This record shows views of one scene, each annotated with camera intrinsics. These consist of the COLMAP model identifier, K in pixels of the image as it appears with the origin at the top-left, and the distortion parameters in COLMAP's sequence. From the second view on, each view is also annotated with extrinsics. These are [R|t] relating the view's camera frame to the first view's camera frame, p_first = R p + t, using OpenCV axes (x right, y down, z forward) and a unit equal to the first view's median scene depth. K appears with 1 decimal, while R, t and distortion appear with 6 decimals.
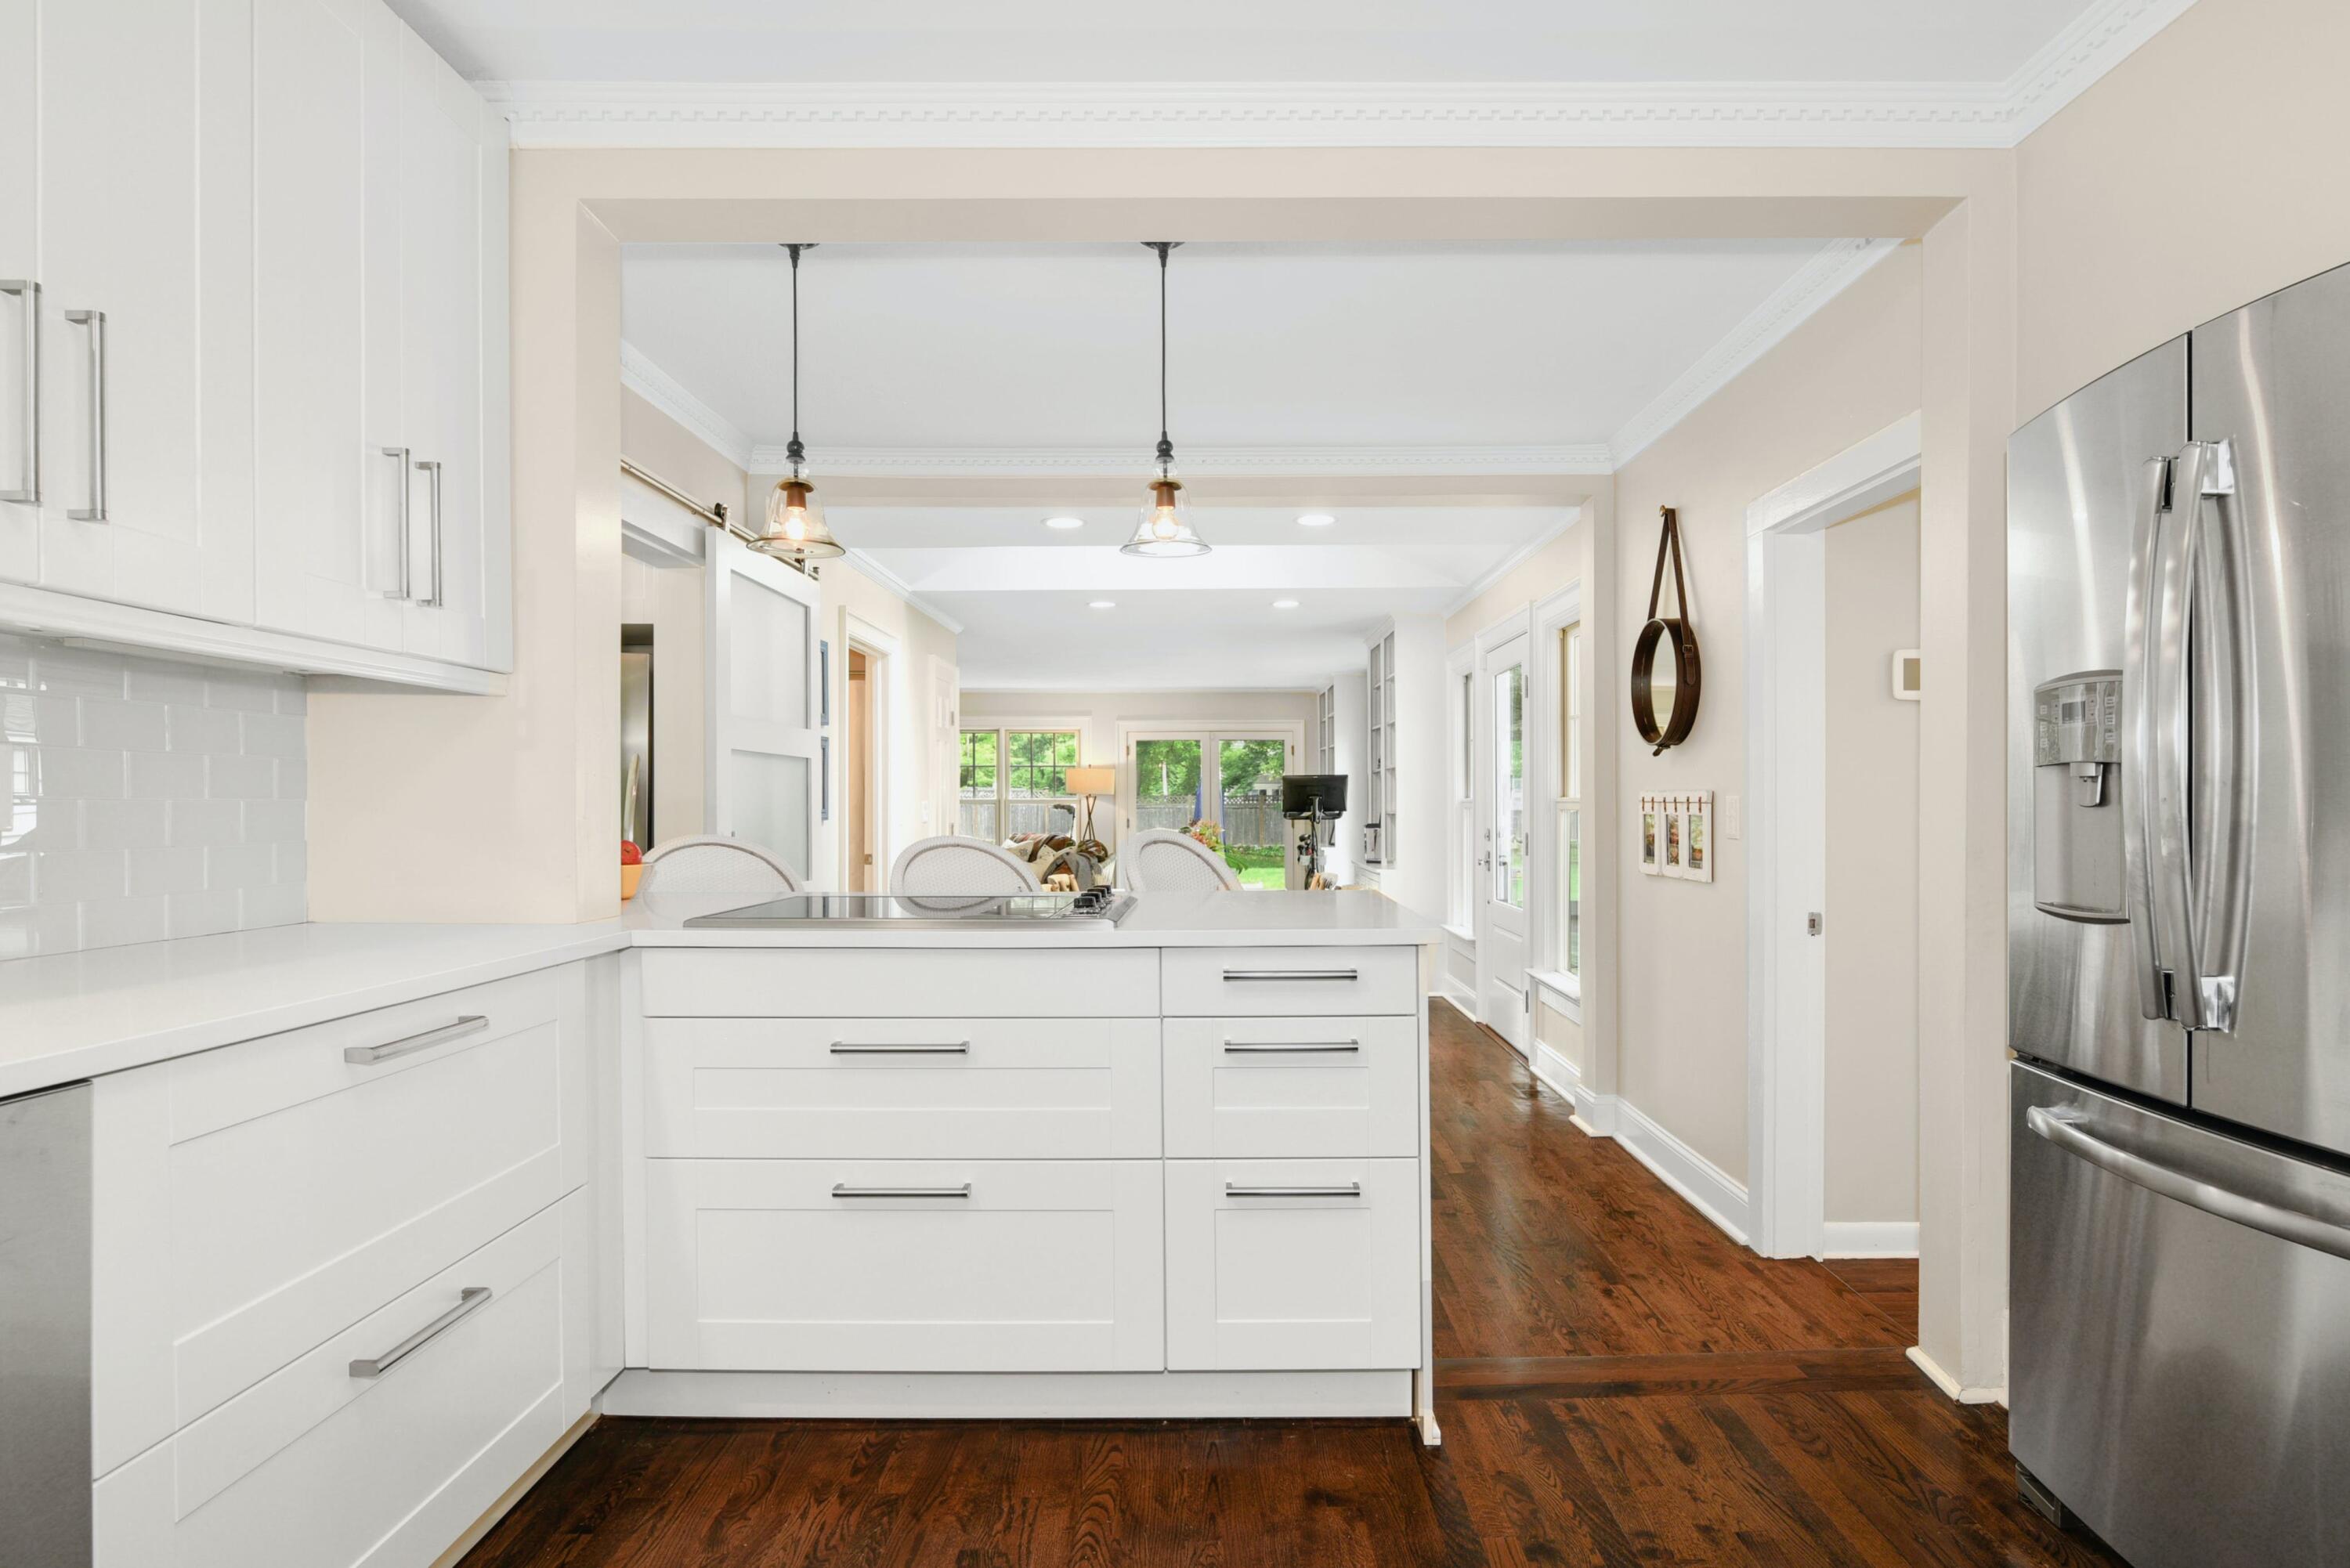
lens RADIAL K [[1236.9, 0, 1175.0], [0, 1236.9, 784.0], [0, 0, 1]] dist [0.000376, 0.000023]
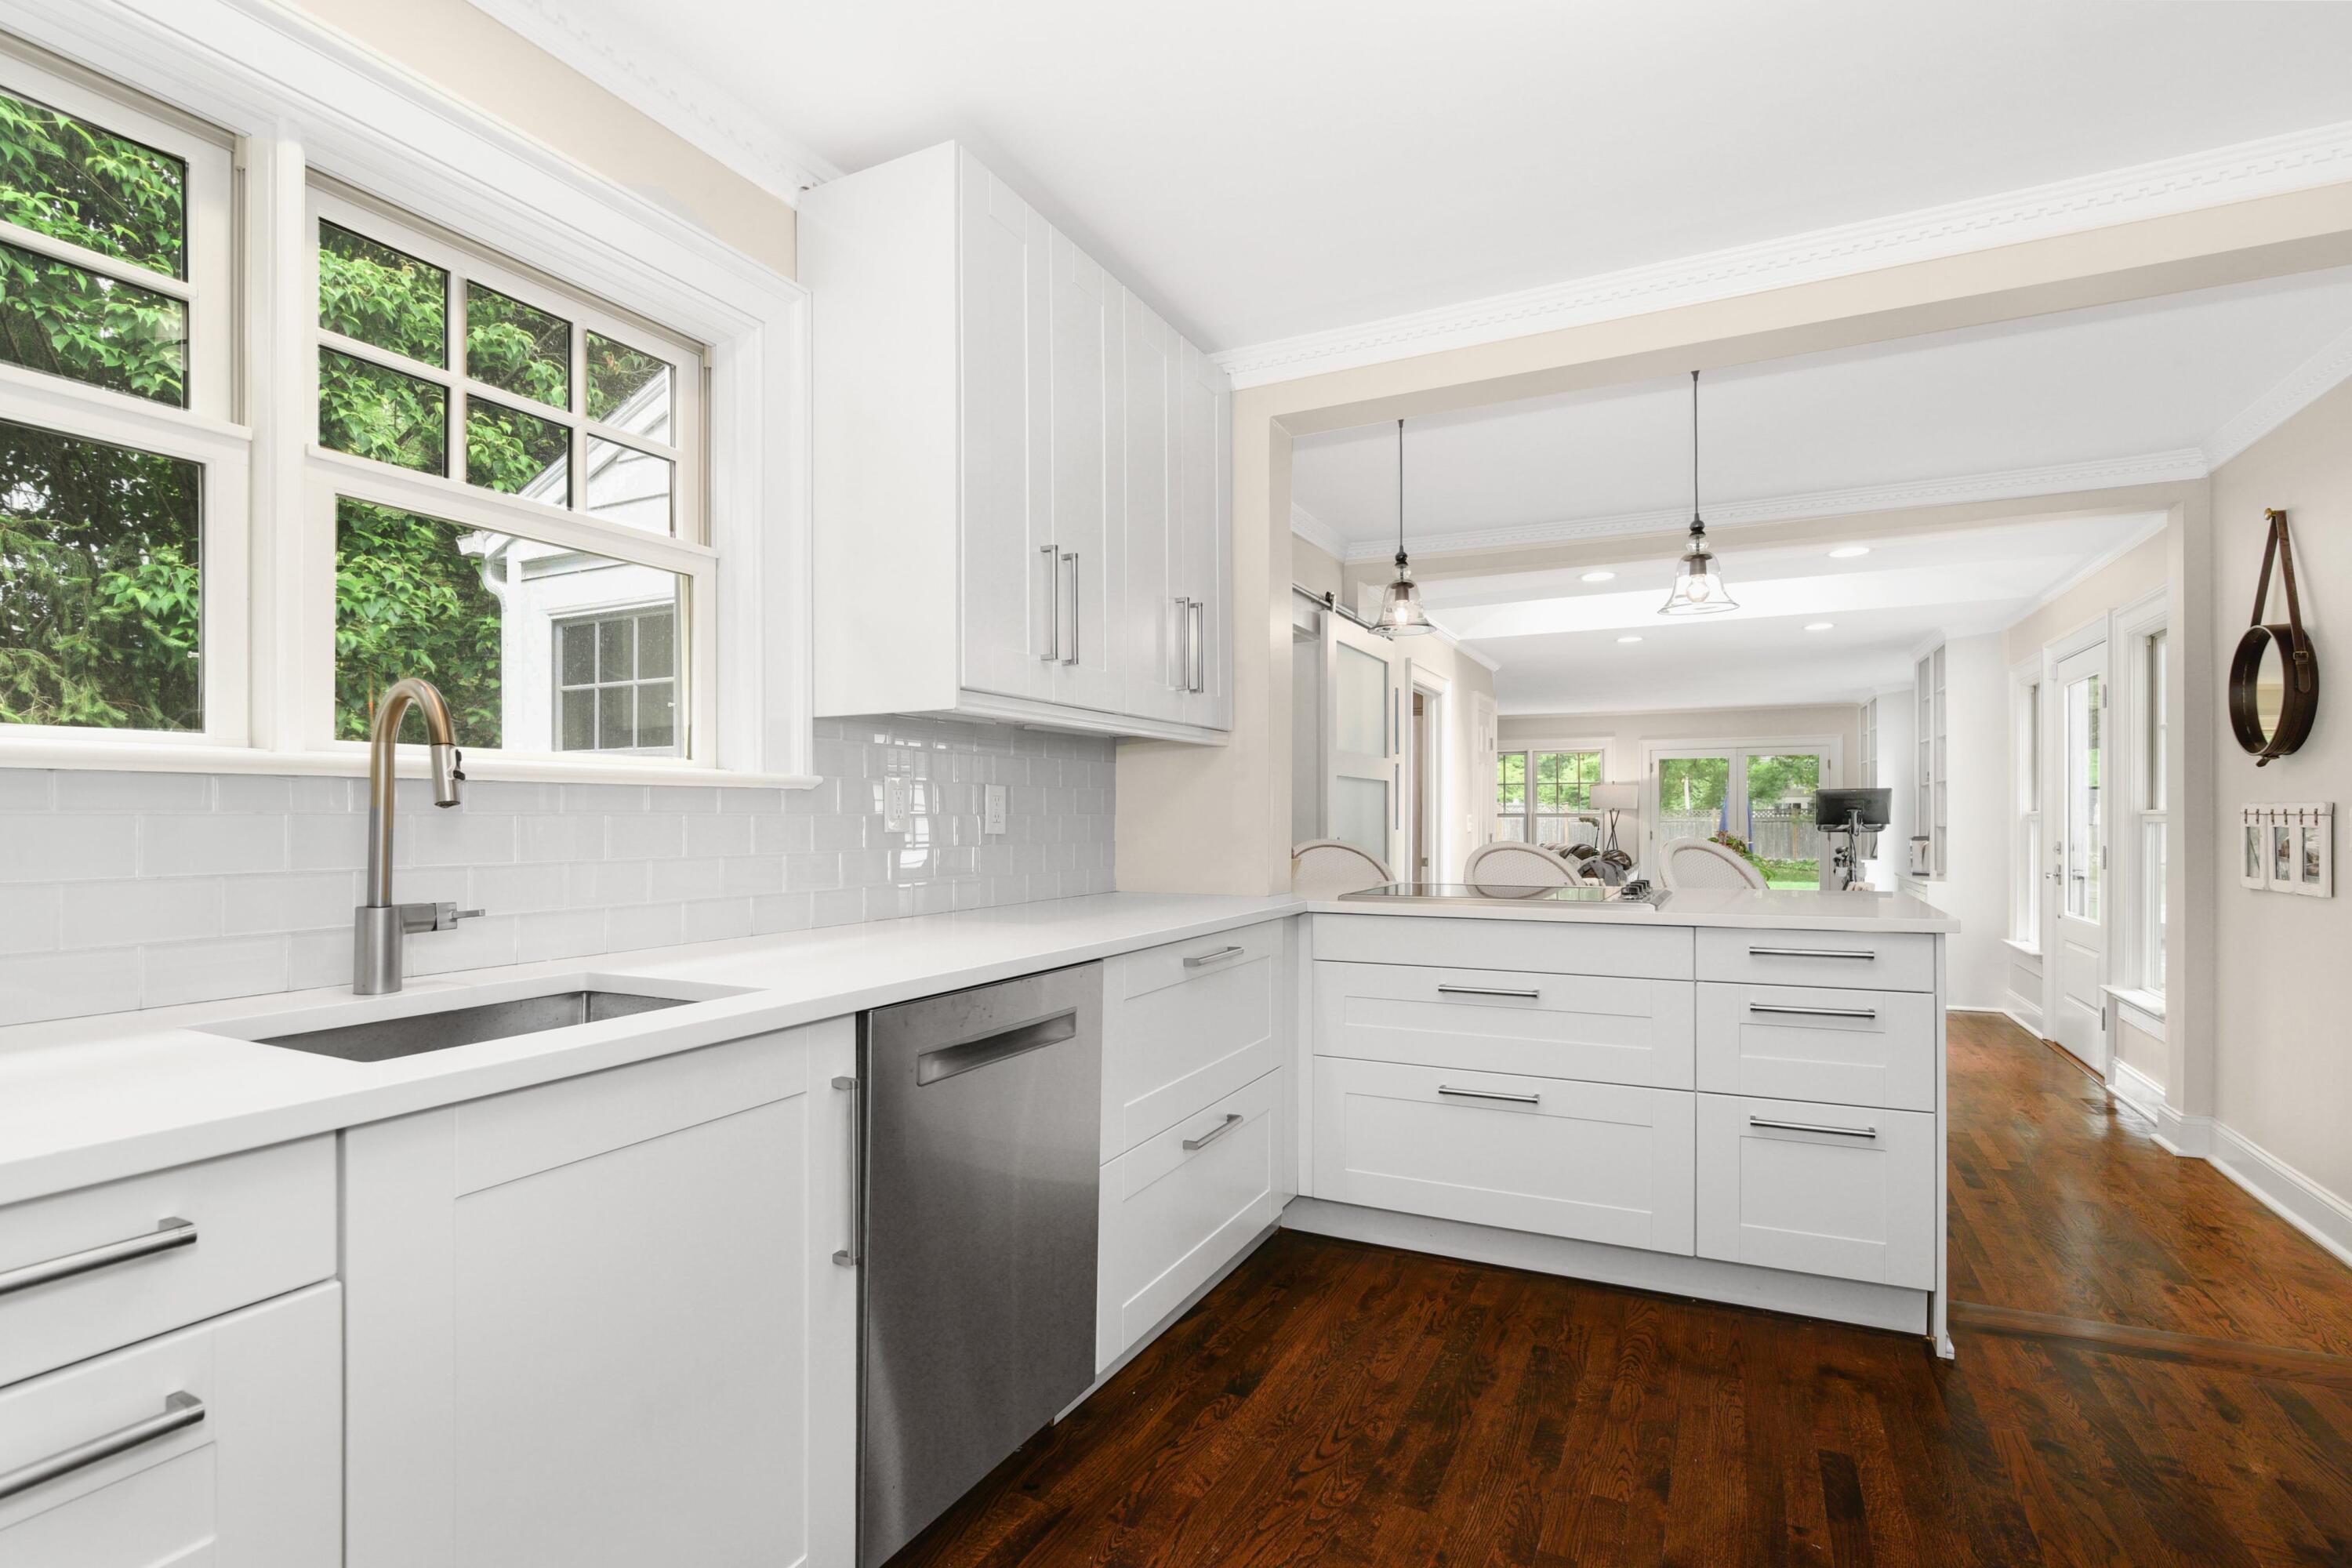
lens RADIAL K [[1150.2, 0, 1174.2], [0, 1150.2, 835.5], [0, 0, 1]] dist [0.016628, 0.009666]
pose [[0.910178, 0.006354, -0.414168, -0.002667], [0.006873, 0.999513, 0.030439, -0.002435], [0.414160, -0.030551, 0.909691, -0.187146]]
